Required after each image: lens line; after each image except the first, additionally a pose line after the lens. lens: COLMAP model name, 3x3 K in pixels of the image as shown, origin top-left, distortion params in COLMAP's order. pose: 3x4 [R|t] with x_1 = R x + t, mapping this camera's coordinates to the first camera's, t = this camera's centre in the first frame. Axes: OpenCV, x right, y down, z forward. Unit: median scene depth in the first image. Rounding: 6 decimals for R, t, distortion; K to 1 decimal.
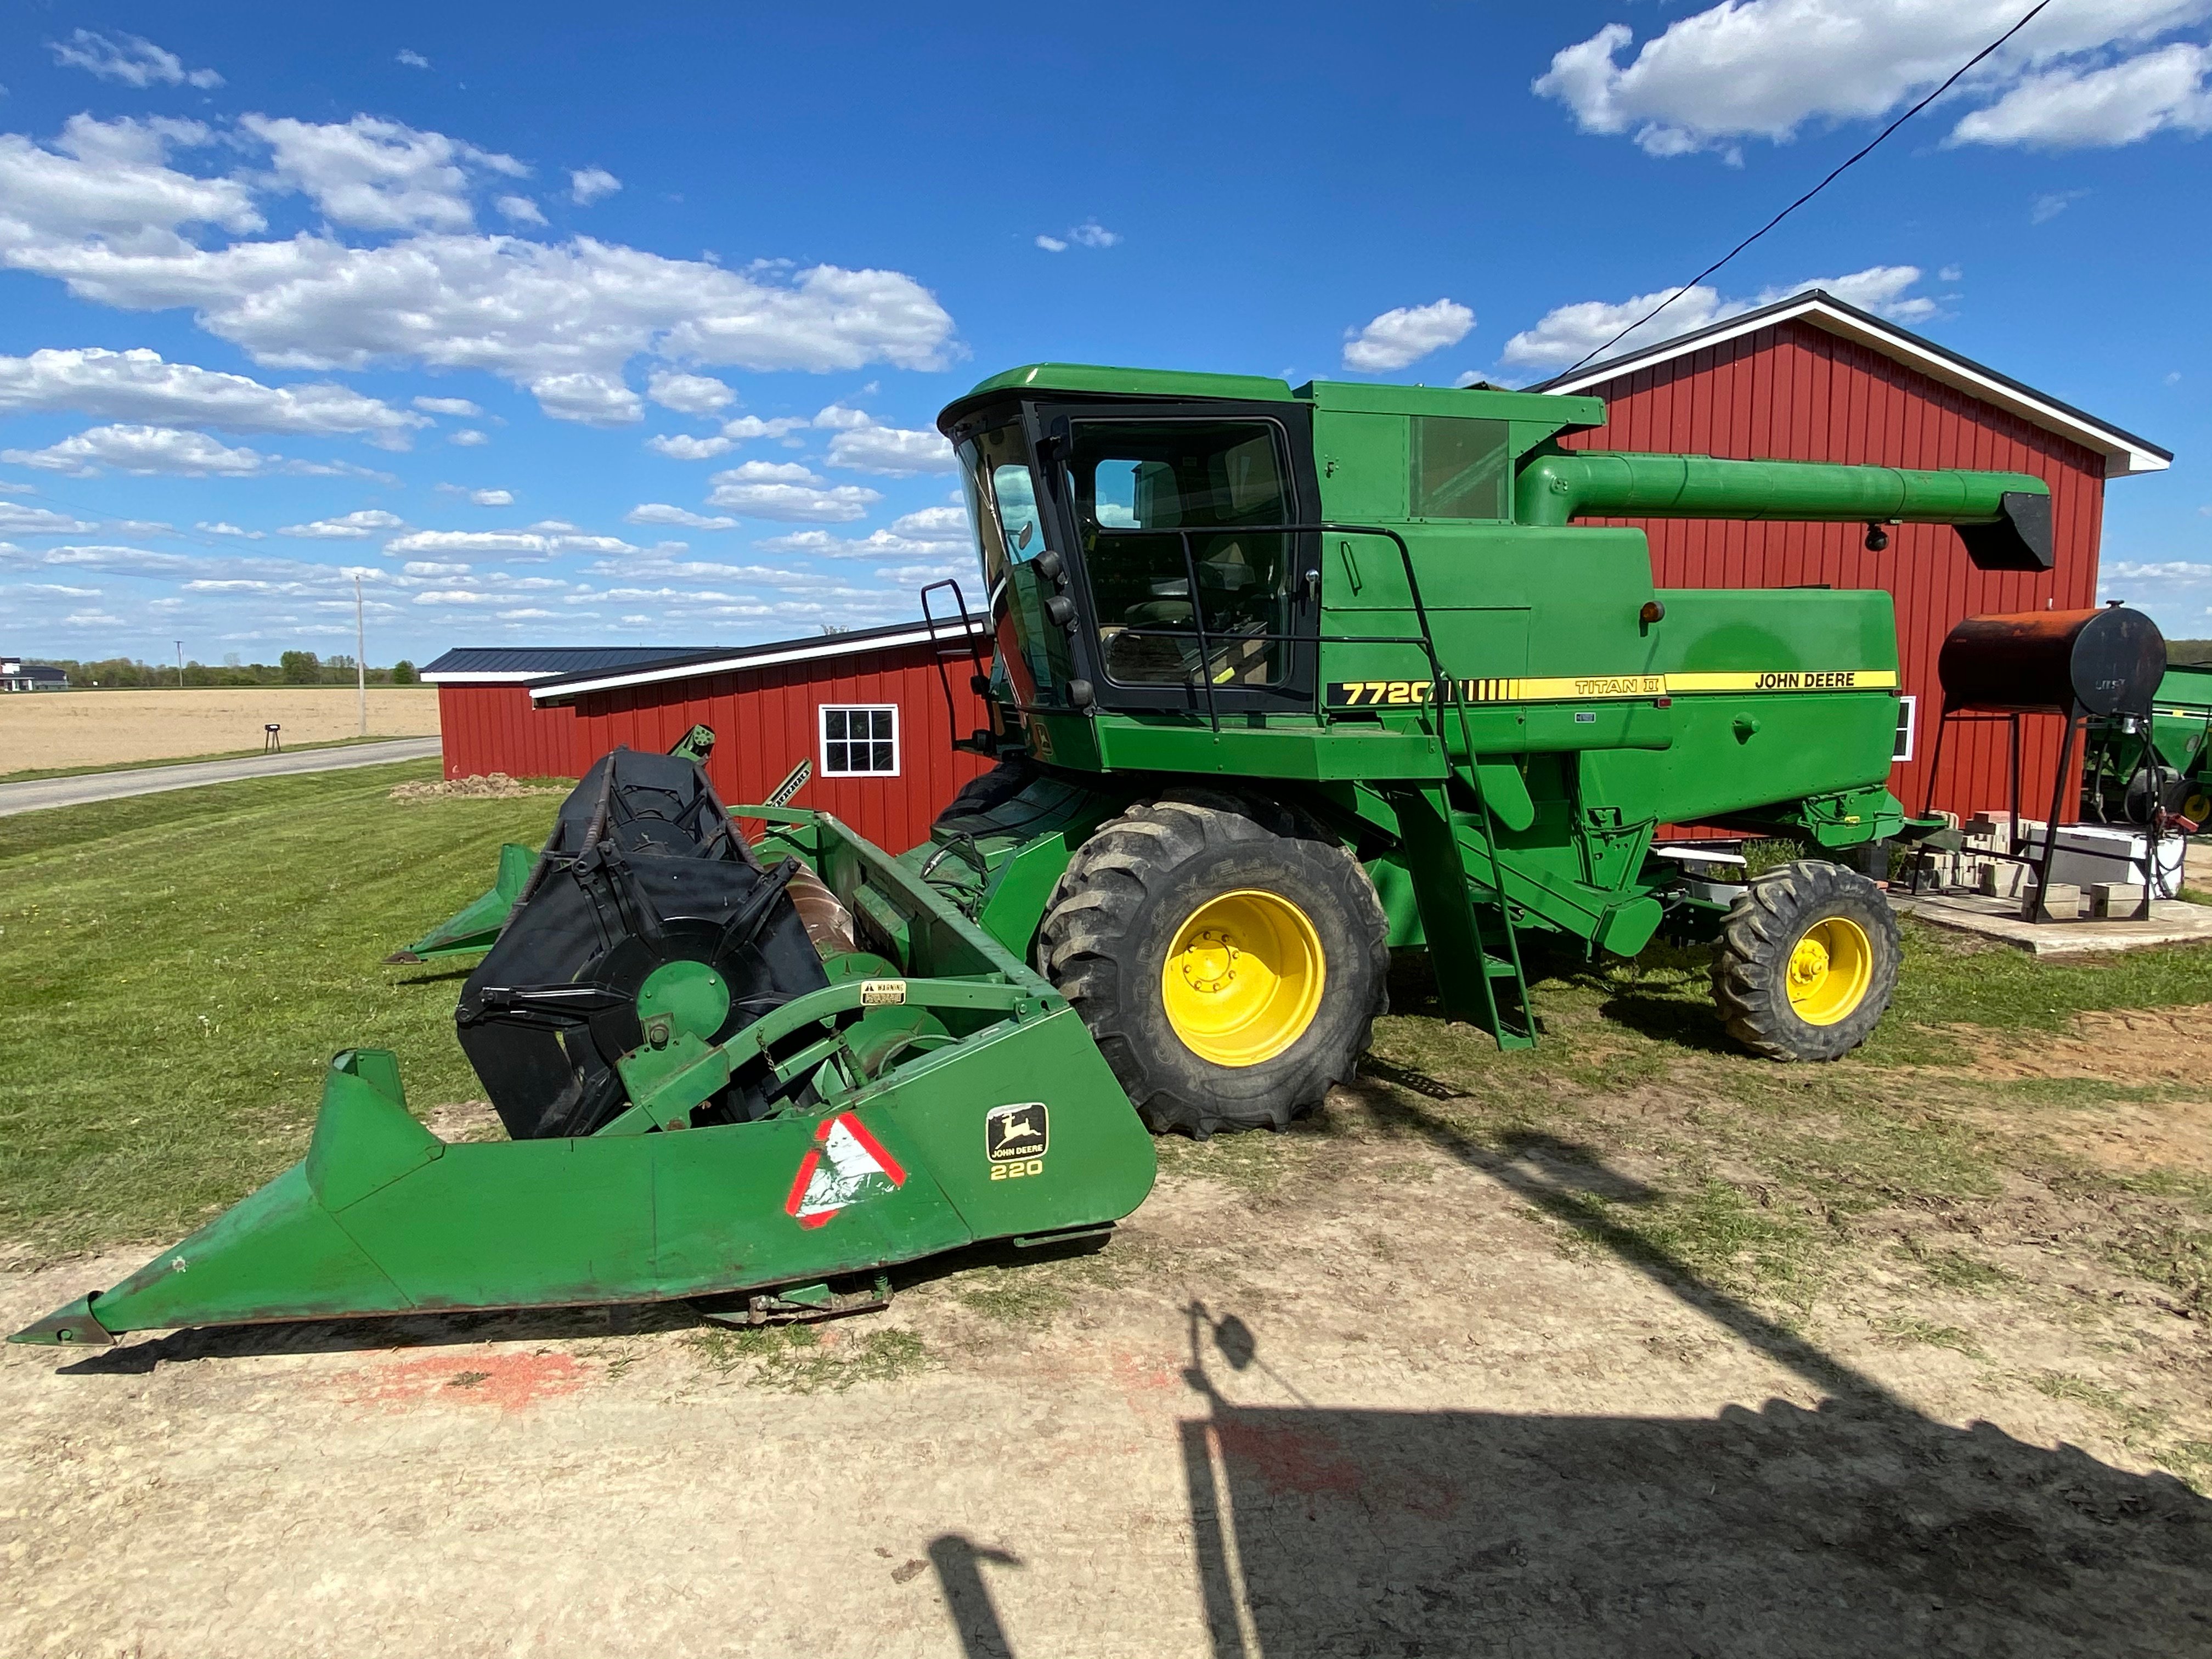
lens RADIAL K [[1288.3, 0, 1102.4], [0, 1288.3, 828.6], [0, 0, 1]] dist [0.058024, -0.070164]
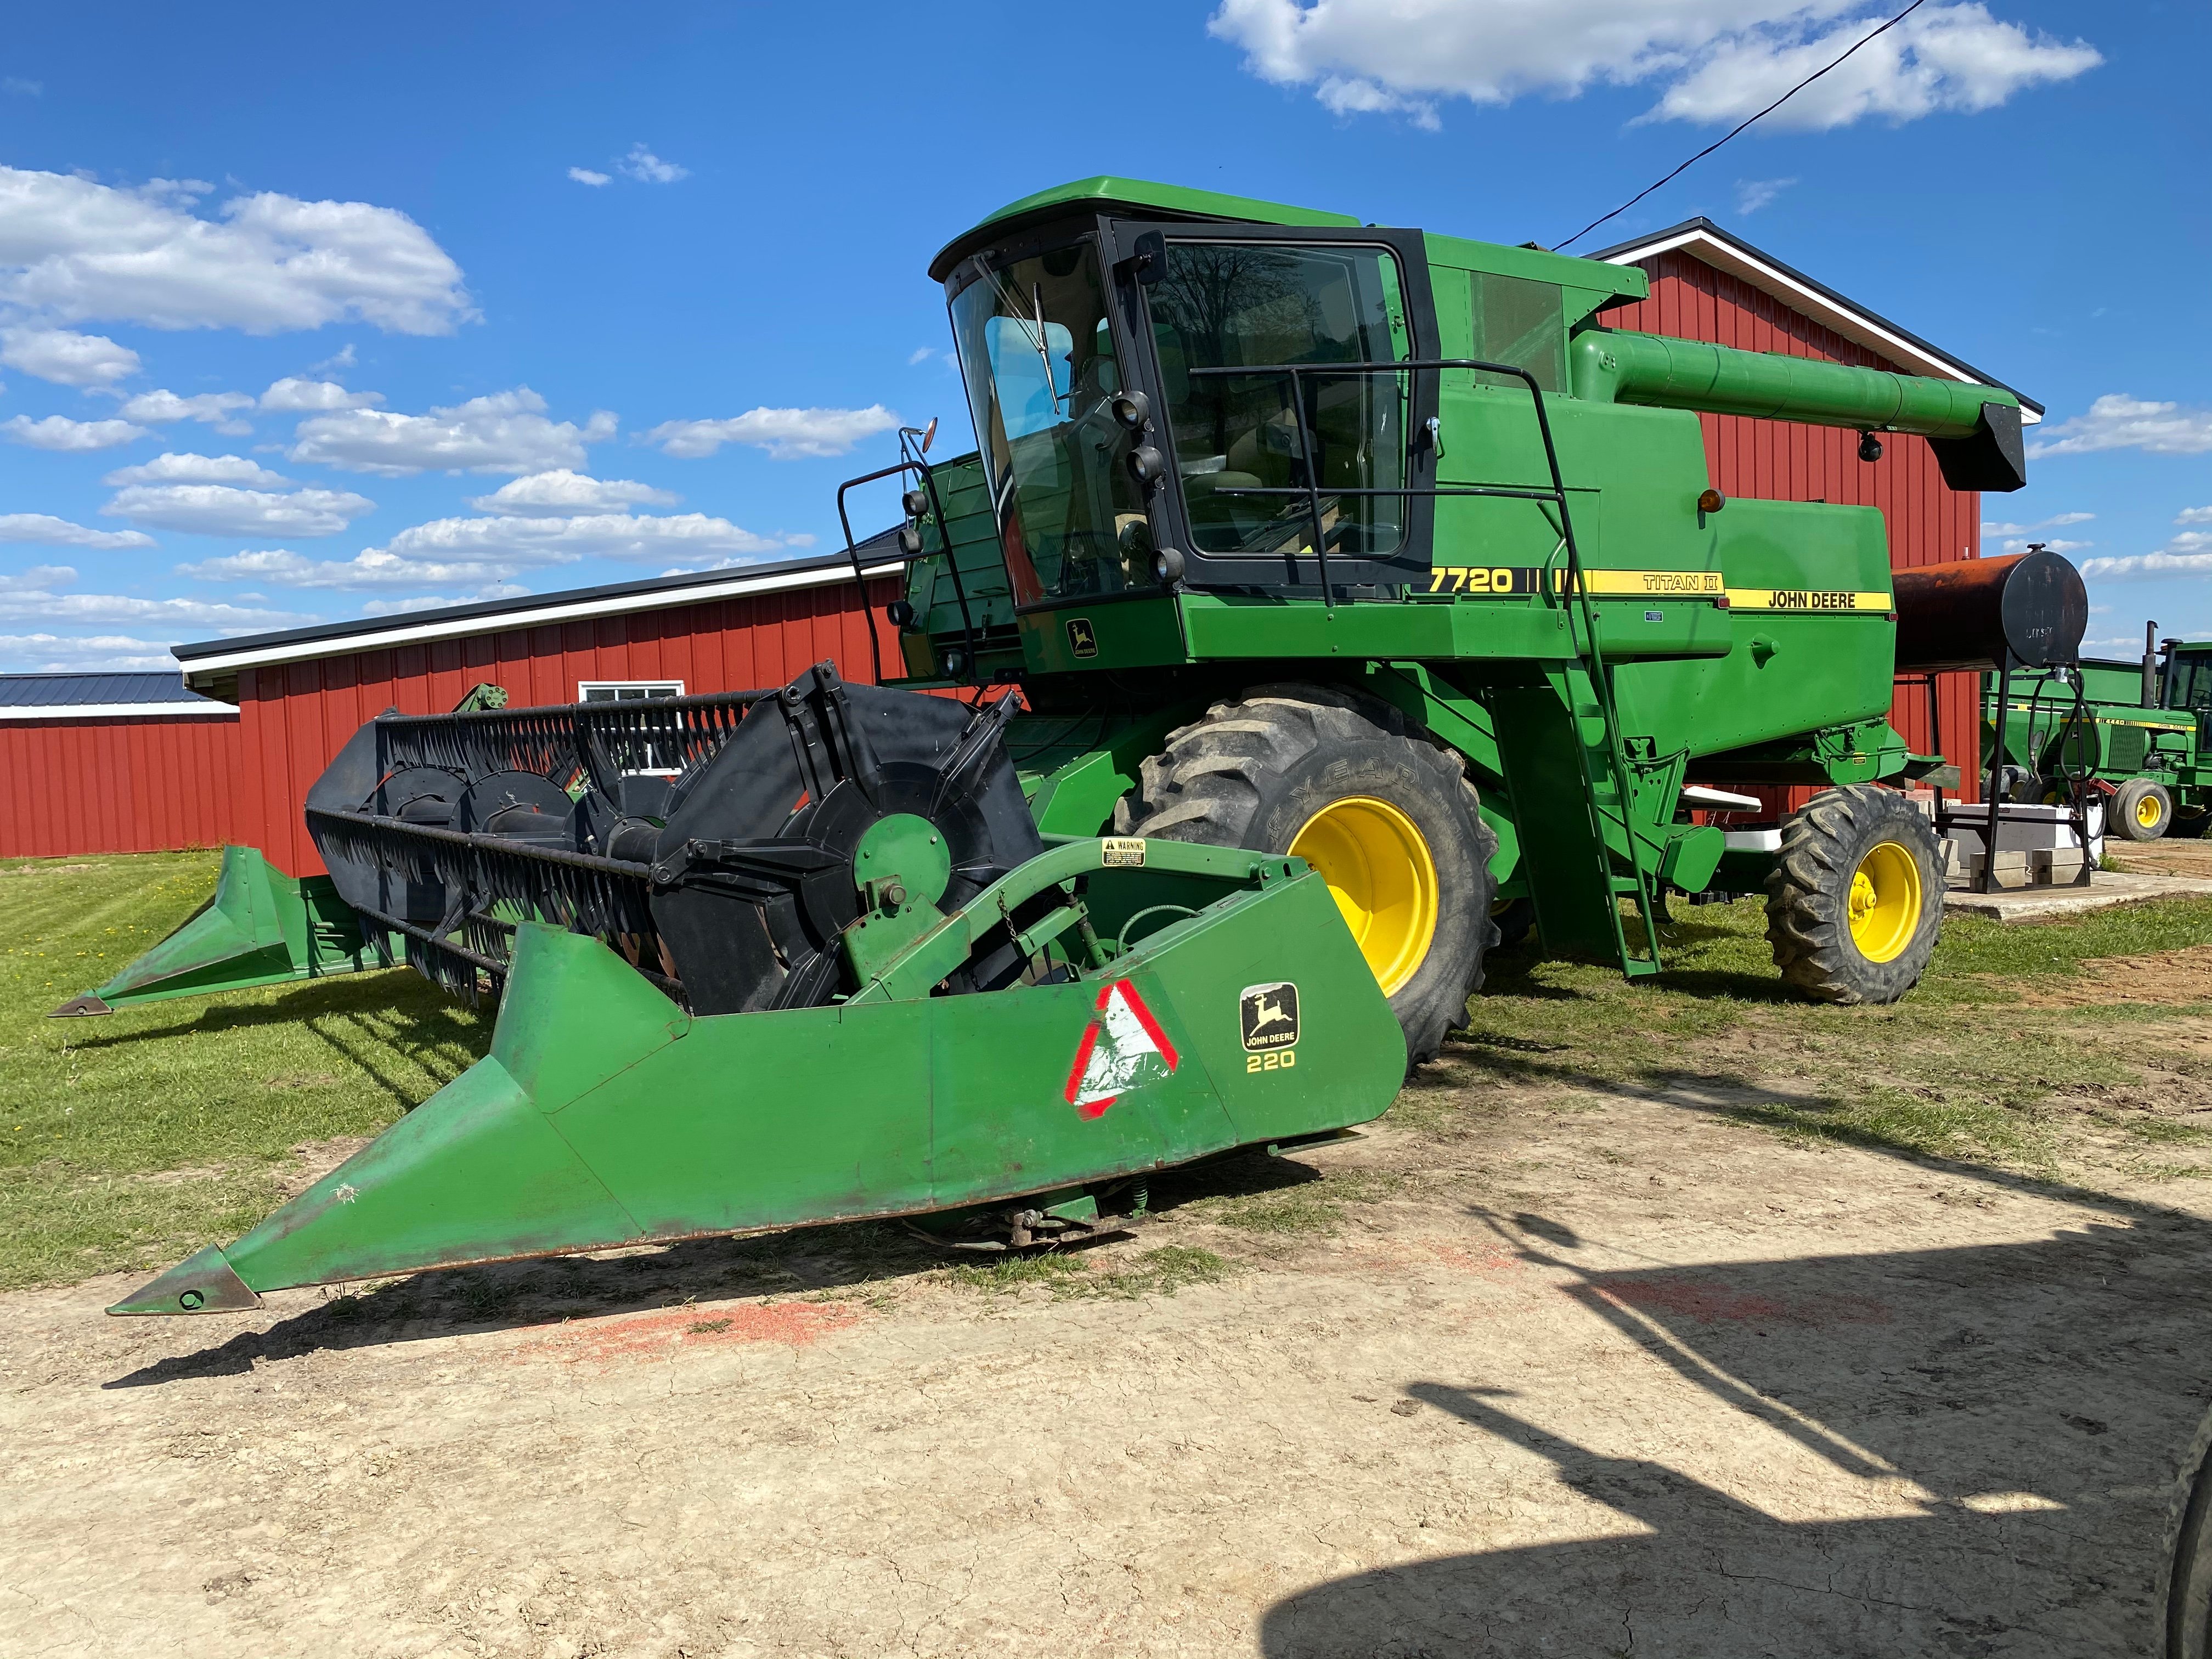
lens RADIAL K [[1680.5, 0, 1073.2], [0, 1680.5, 838.9], [0, 0, 1]] dist [0.005506, -0.006861]
pose [[0.975720, -0.037113, 0.215856, -0.289415], [0.050065, 0.997239, -0.054846, 0.117390], [-0.213225, 0.064322, 0.974884, -0.035136]]
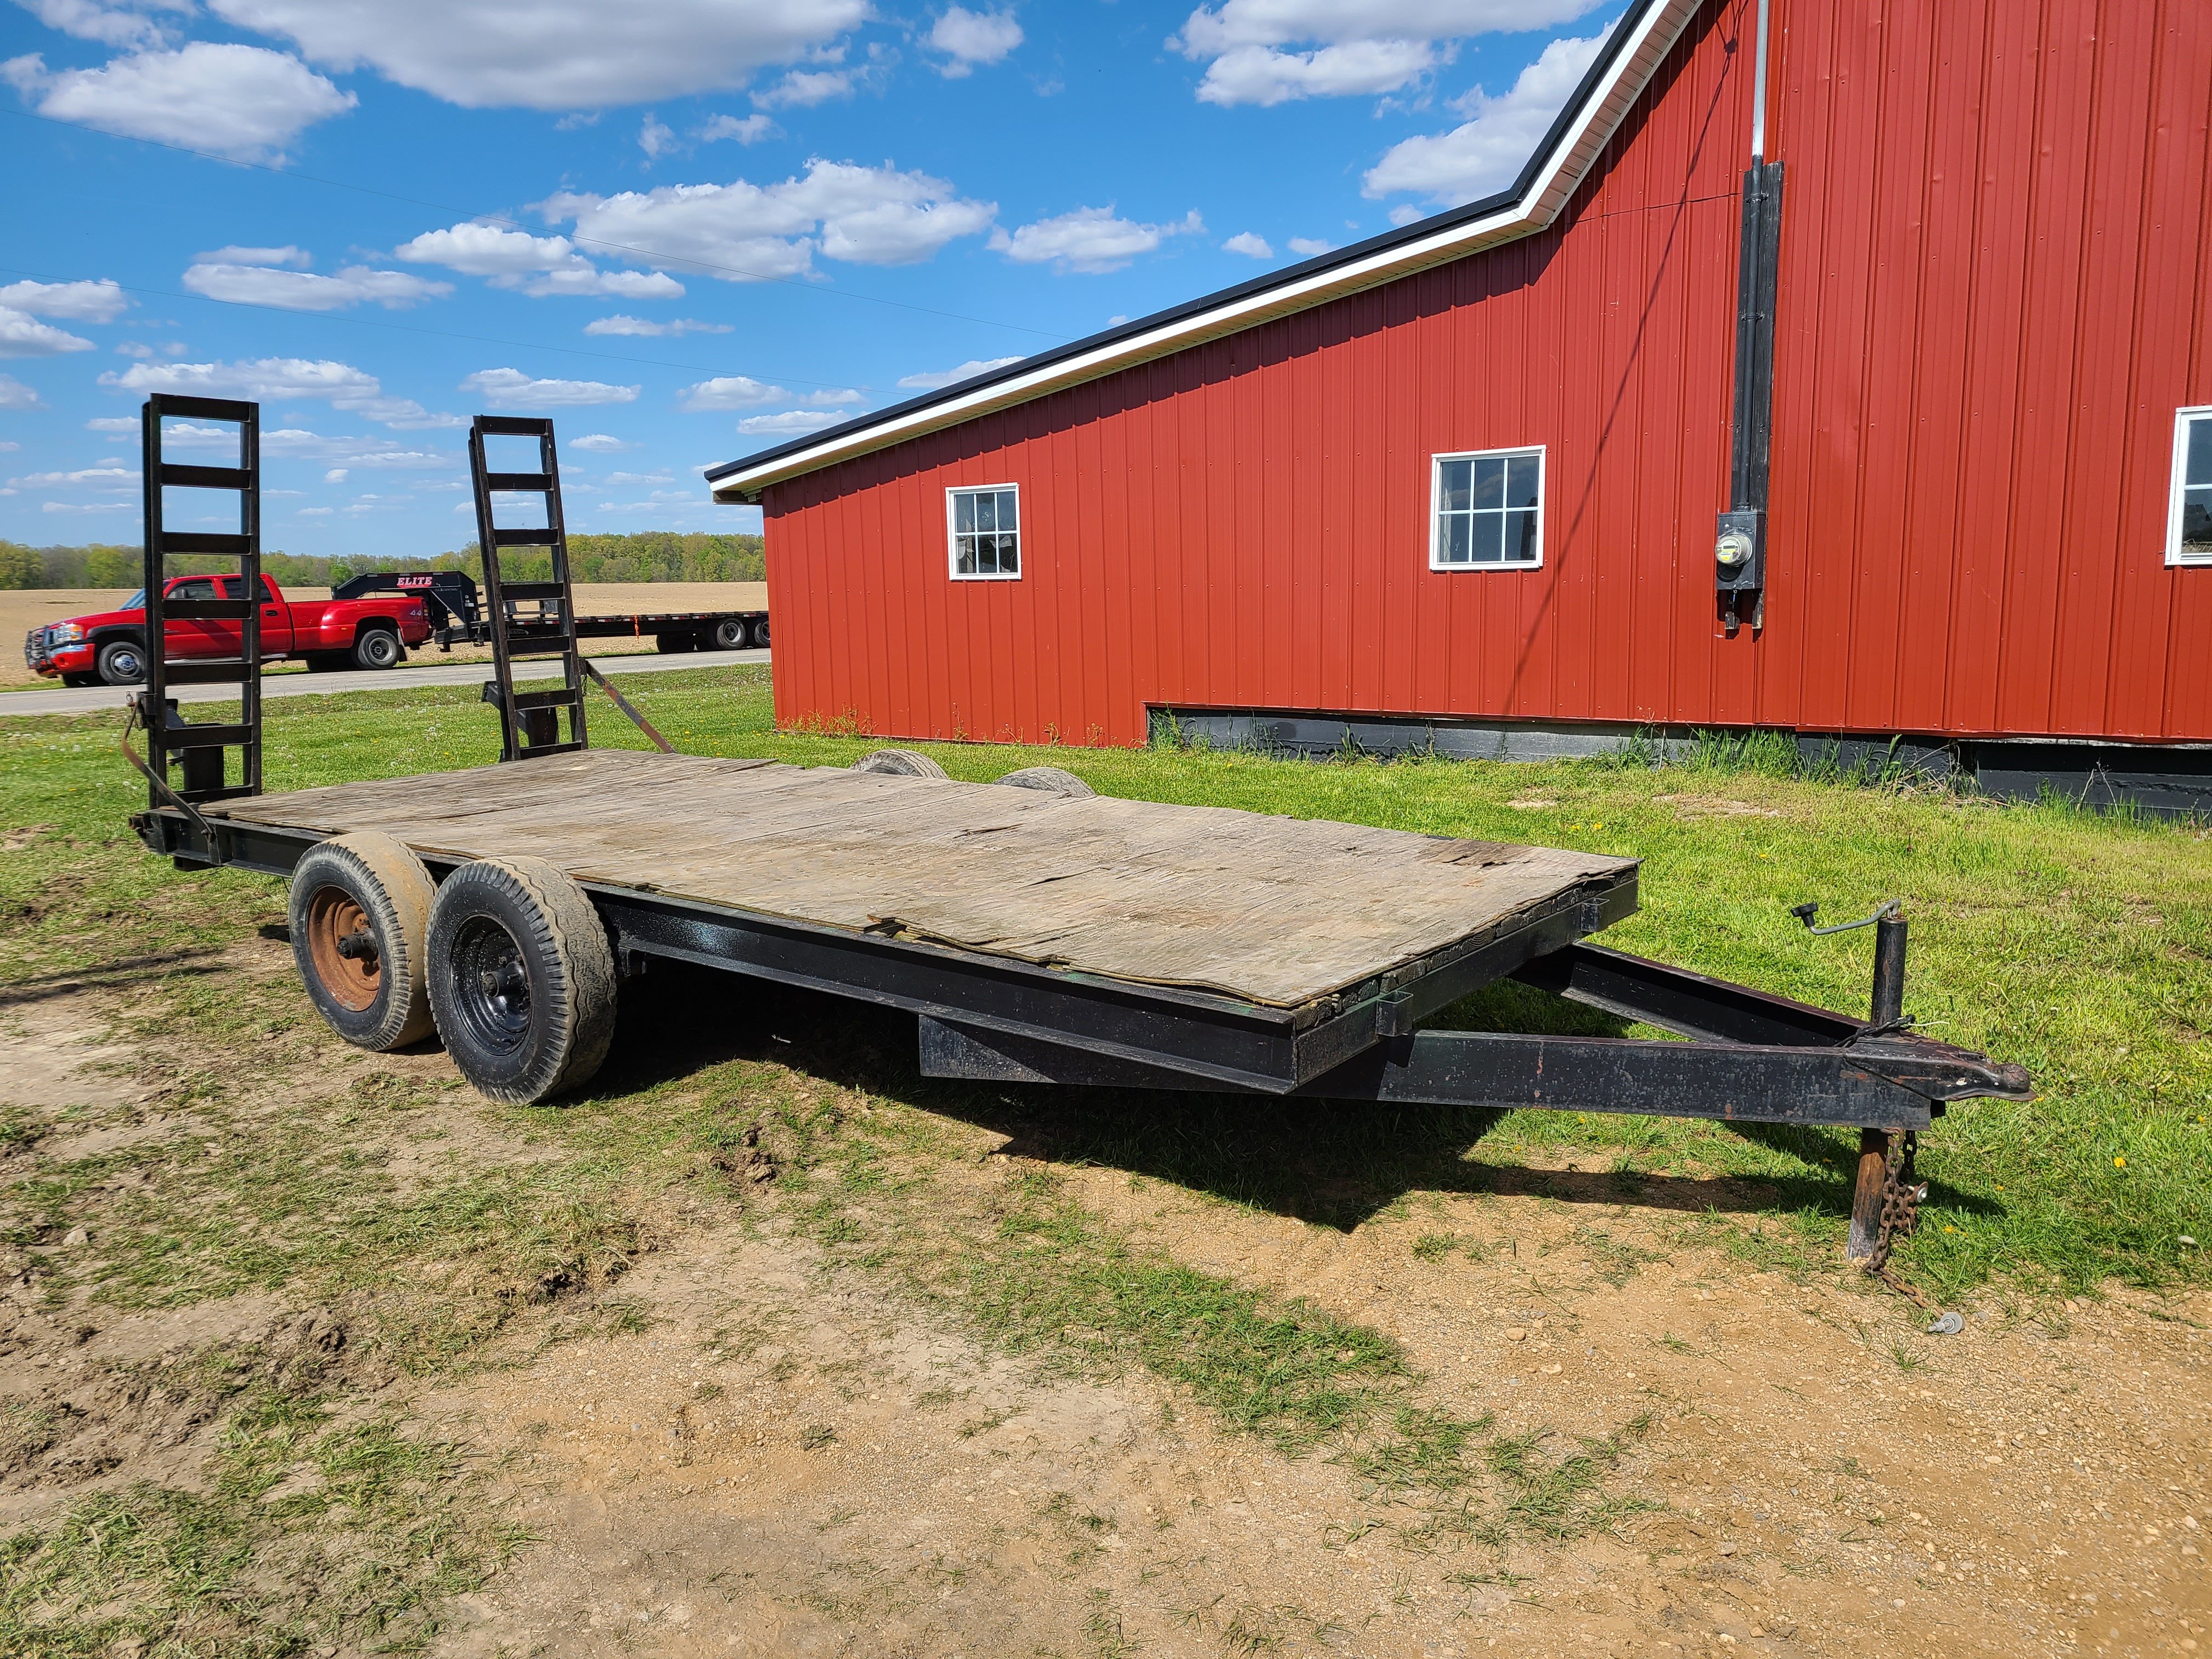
lens RADIAL K [[1655.1, 0, 1092.8], [0, 1655.1, 804.2], [0, 0, 1]] dist [0.070341, -0.052023]
pose [[0.643411, 0.097007, -0.759349, 1.177162], [-0.065273, 0.995278, 0.071840, 0.033495], [0.762733, 0.003342, 0.646705, 0.768739]]
